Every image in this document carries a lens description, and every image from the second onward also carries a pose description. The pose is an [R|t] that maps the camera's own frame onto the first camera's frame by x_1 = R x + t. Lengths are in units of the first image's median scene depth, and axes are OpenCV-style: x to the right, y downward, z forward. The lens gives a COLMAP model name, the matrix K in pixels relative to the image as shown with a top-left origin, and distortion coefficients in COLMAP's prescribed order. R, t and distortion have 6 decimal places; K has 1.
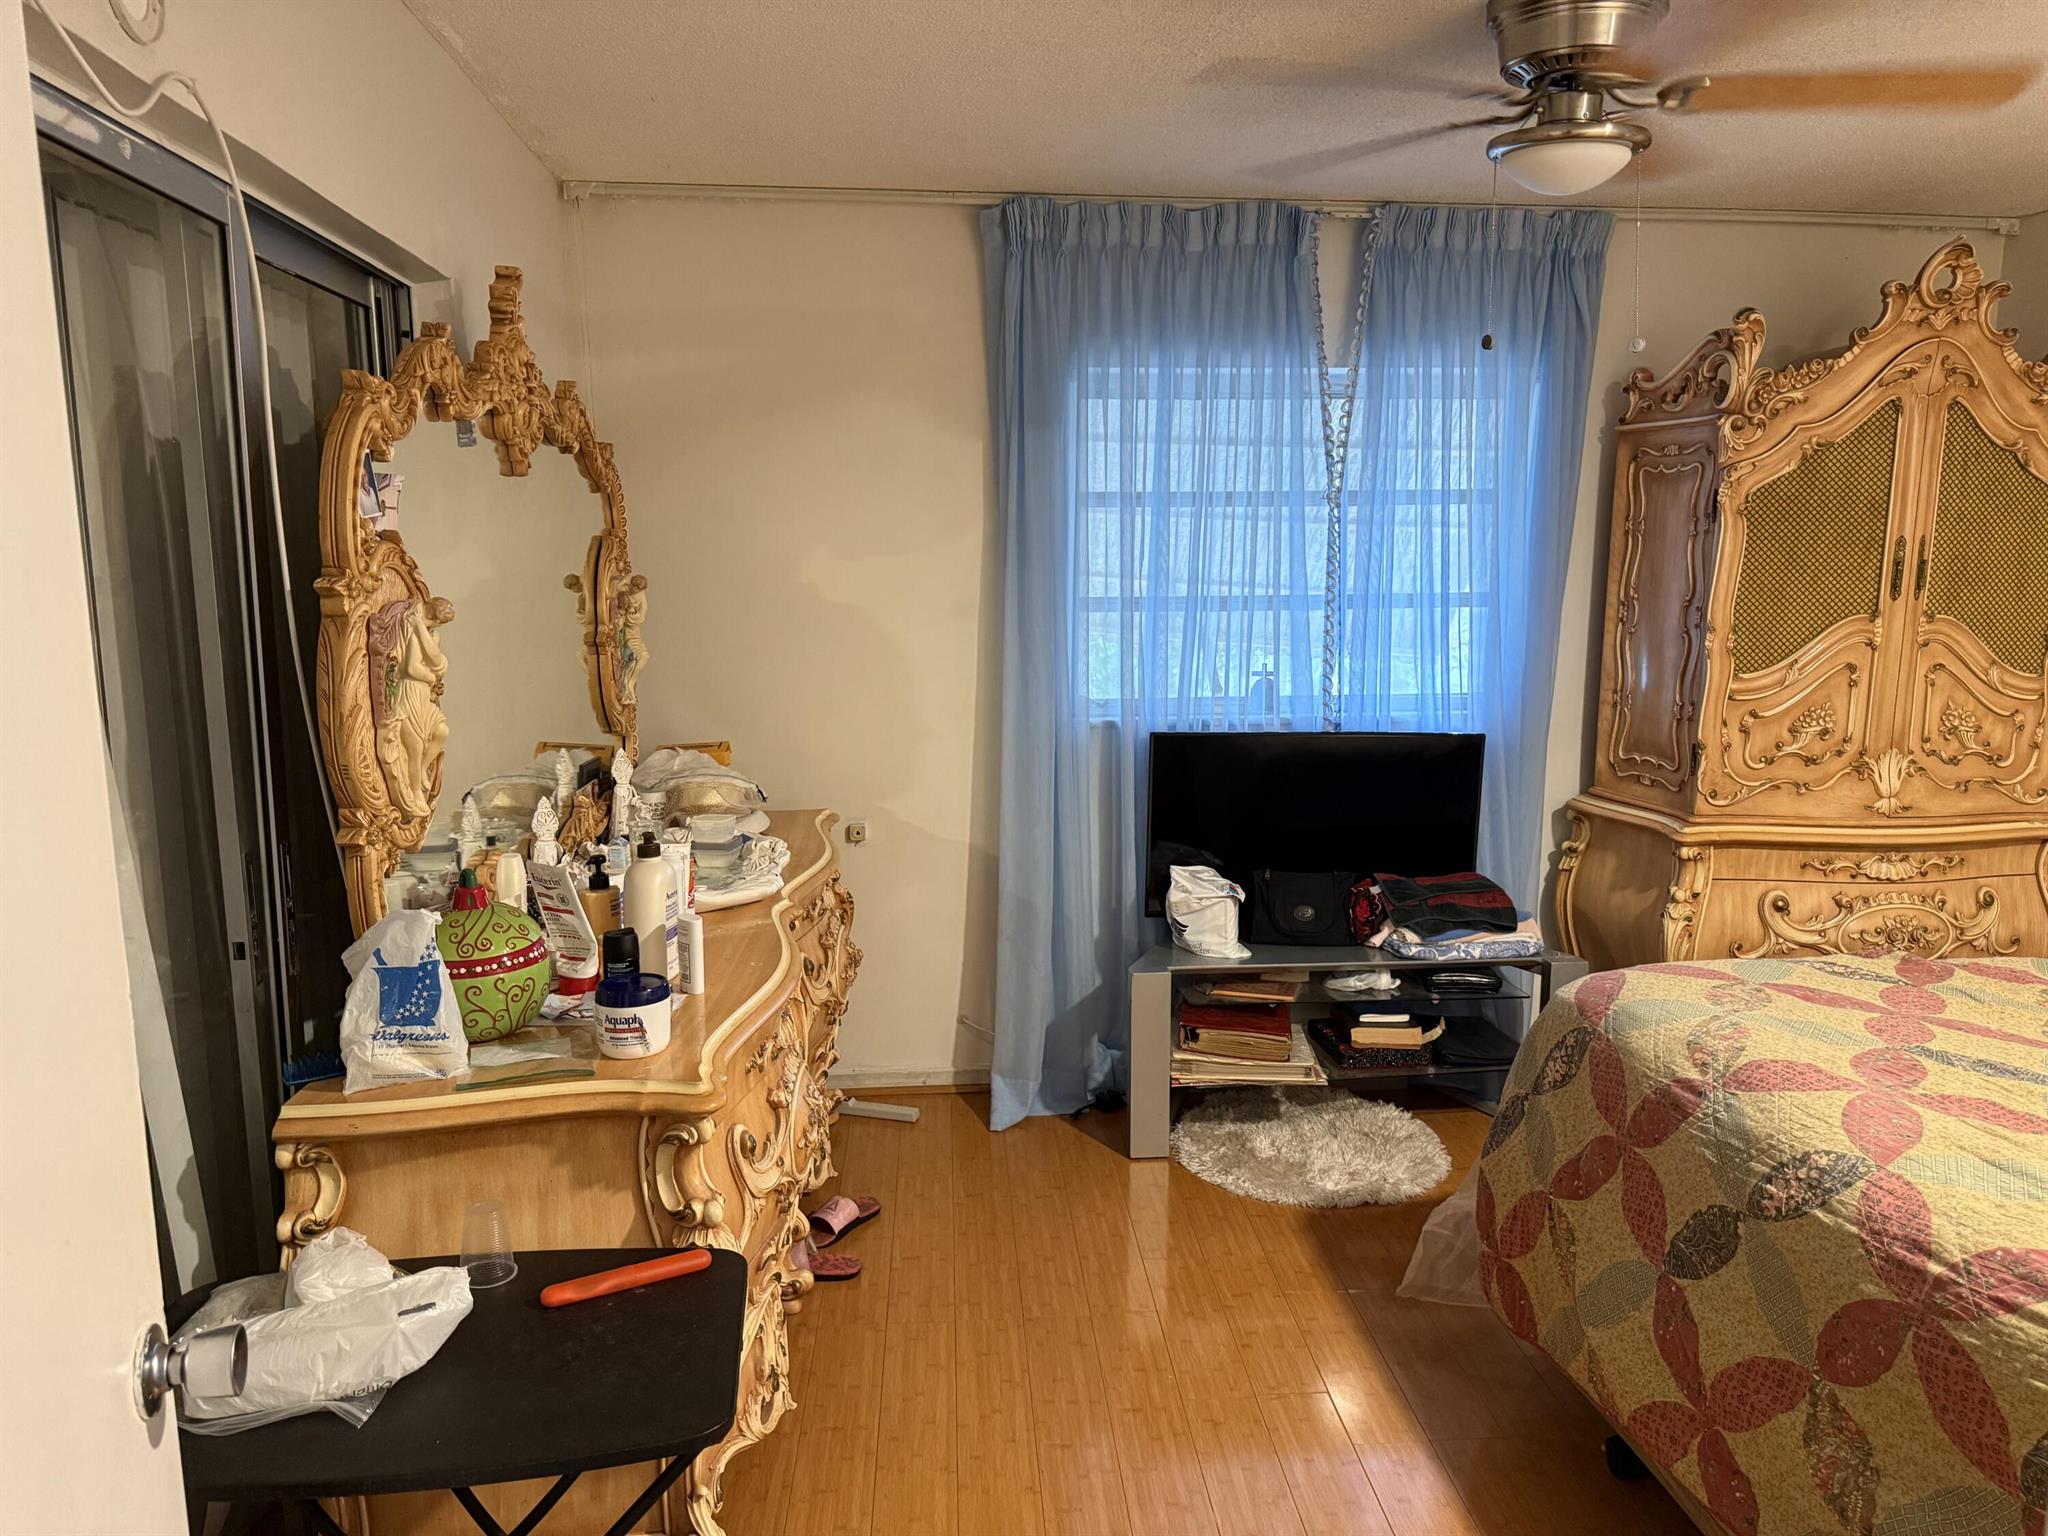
lens RADIAL K [[1458.5, 0, 1072.4], [0, 1458.5, 771.0], [0, 0, 1]] dist [0.045690, -0.048088]
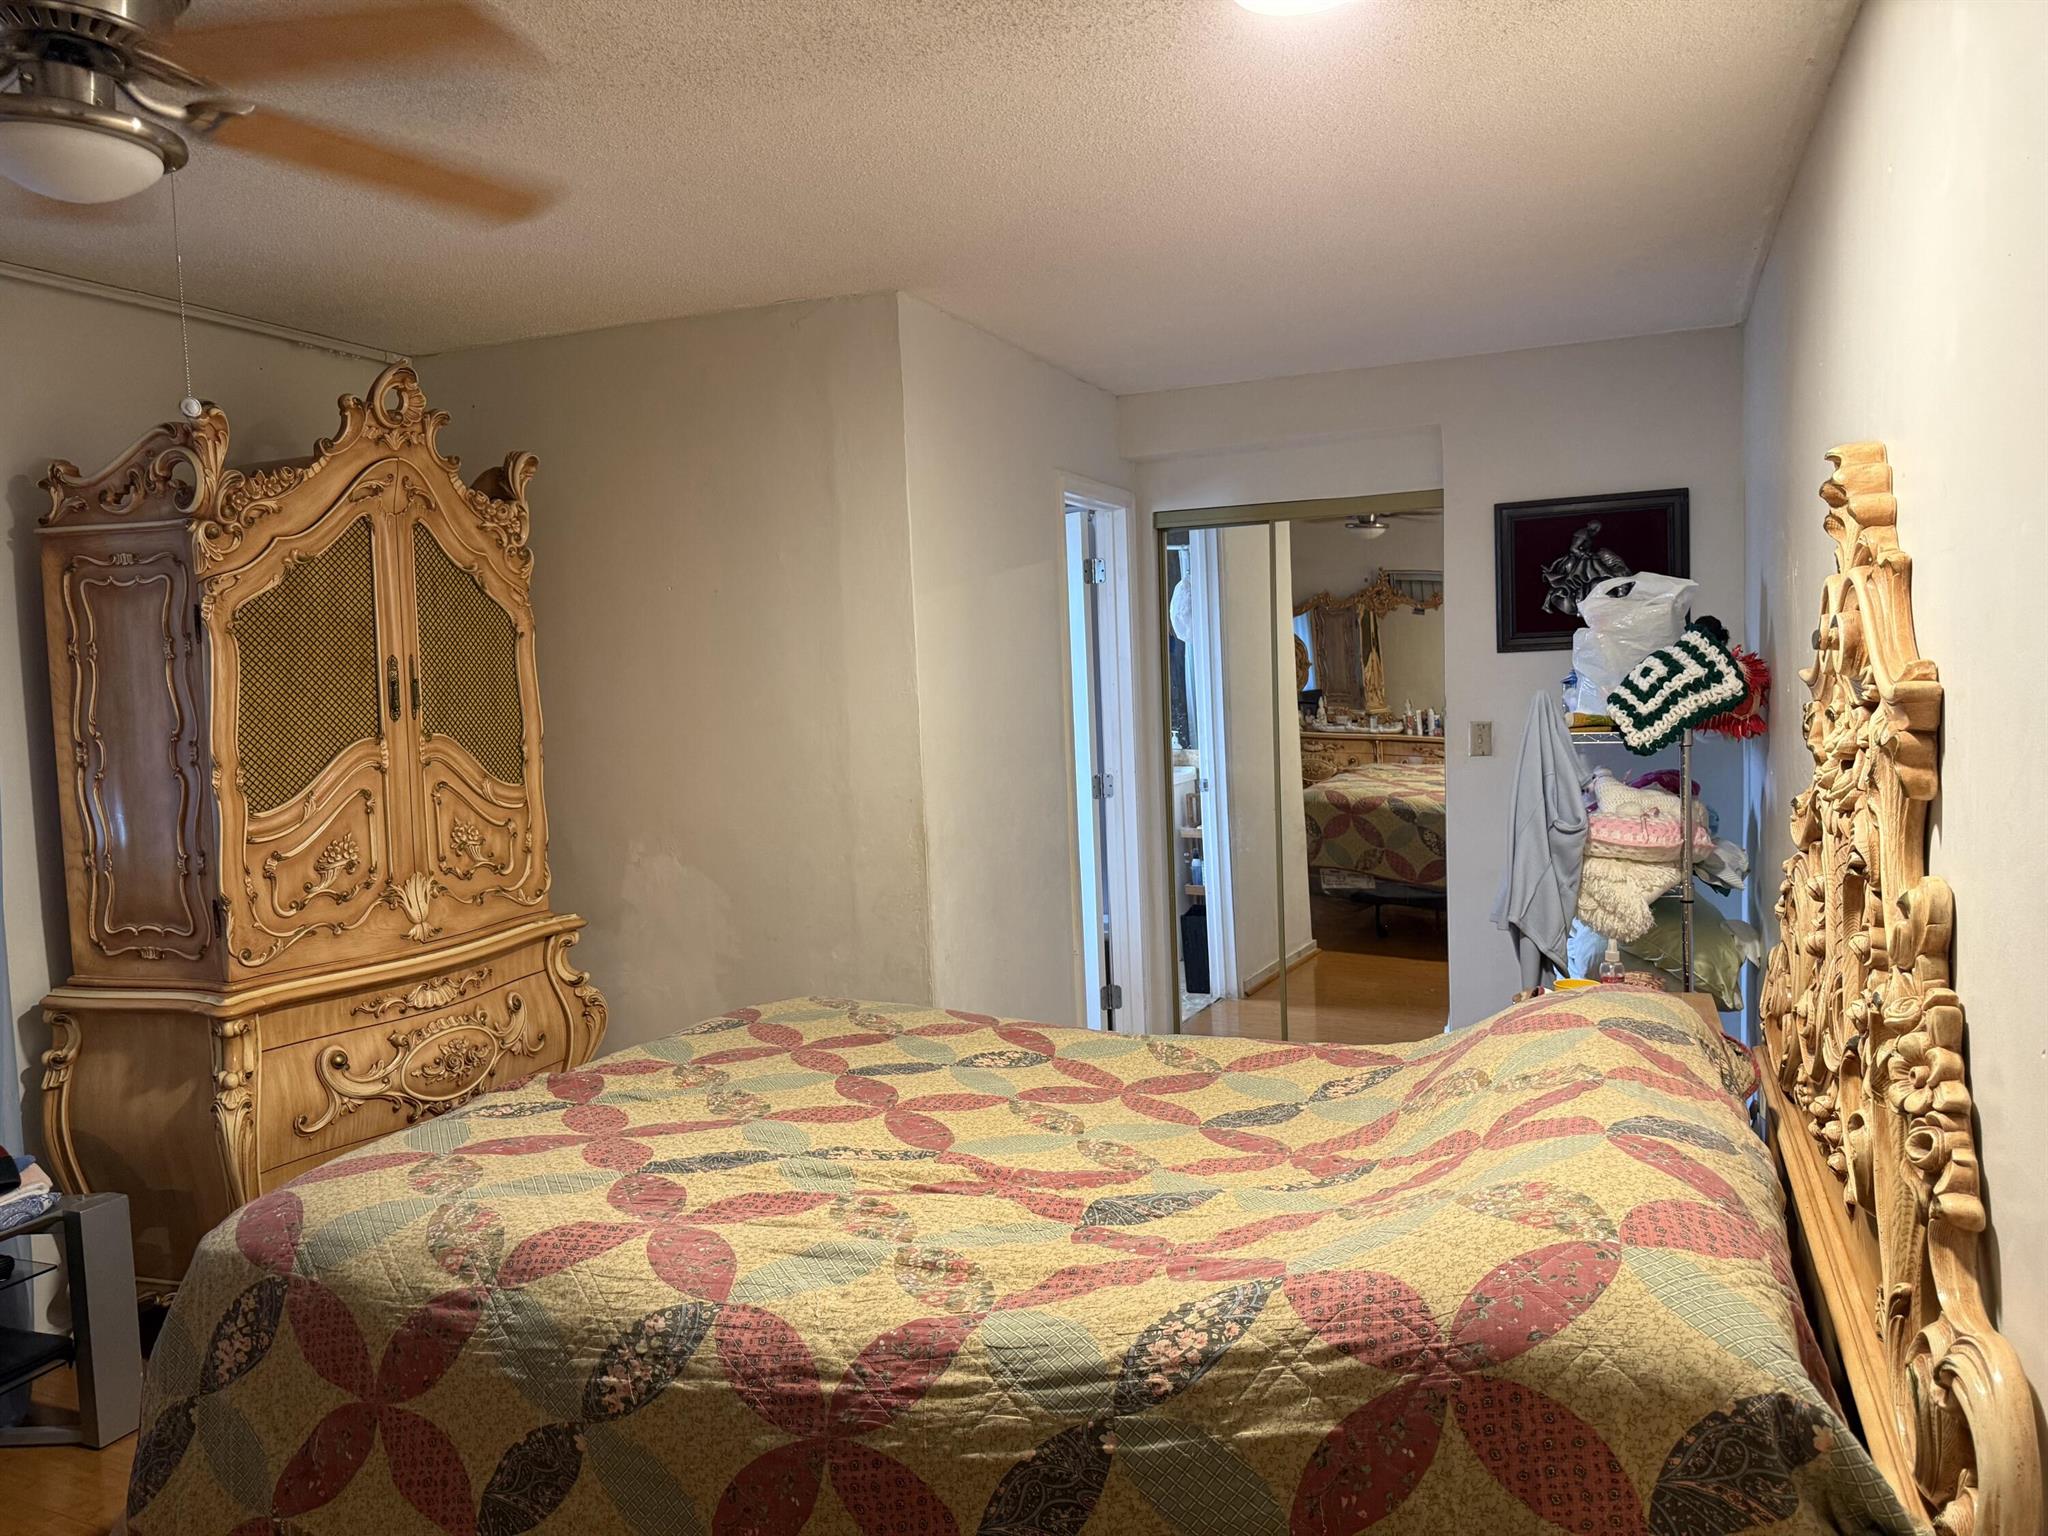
lens RADIAL K [[1458.5, 0, 1072.4], [0, 1458.5, 771.0], [0, 0, 1]] dist [0.045690, -0.048088]
pose [[0.511790, -0.087390, 0.854654, -0.044991], [0.164219, 0.986421, 0.002525, -0.012990], [-0.843269, 0.139058, 0.519192, 0.128578]]
